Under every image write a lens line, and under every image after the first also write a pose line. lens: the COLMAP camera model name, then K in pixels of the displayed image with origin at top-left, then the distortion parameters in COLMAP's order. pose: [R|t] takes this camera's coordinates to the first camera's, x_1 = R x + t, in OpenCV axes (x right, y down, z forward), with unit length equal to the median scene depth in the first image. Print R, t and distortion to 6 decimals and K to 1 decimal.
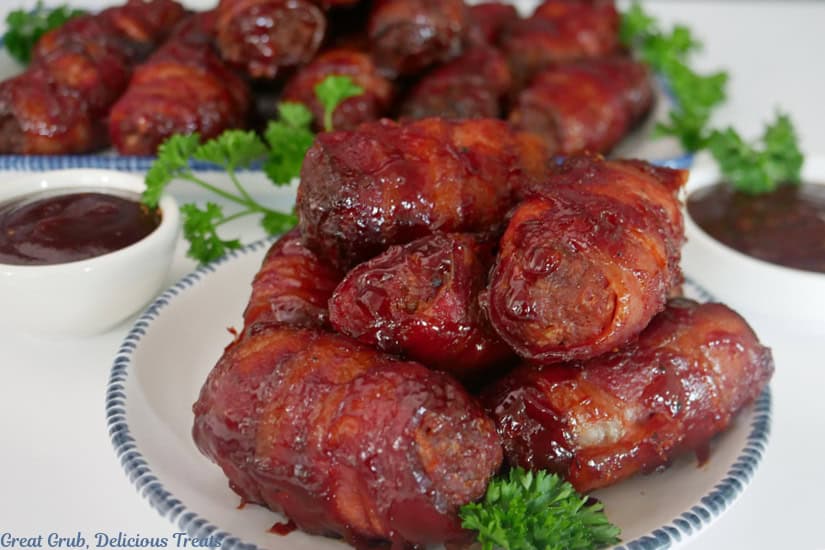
lens RADIAL K [[1177.9, 0, 412.5], [0, 1177.9, 275.0], [0, 0, 1]] dist [0.028255, -0.127255]
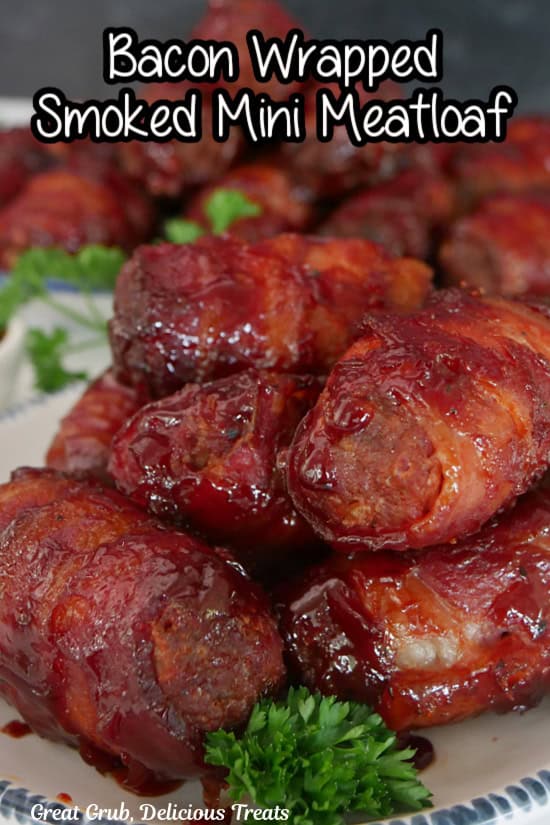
lens RADIAL K [[1177.9, 0, 275.1], [0, 1177.9, 352.9], [0, 0, 1]] dist [0.028255, -0.127255]
pose [[0.977460, 0.060167, -0.202365, 0.204280], [-0.074682, 0.995095, -0.064869, 0.001785], [0.197470, 0.078519, 0.977159, 0.239982]]
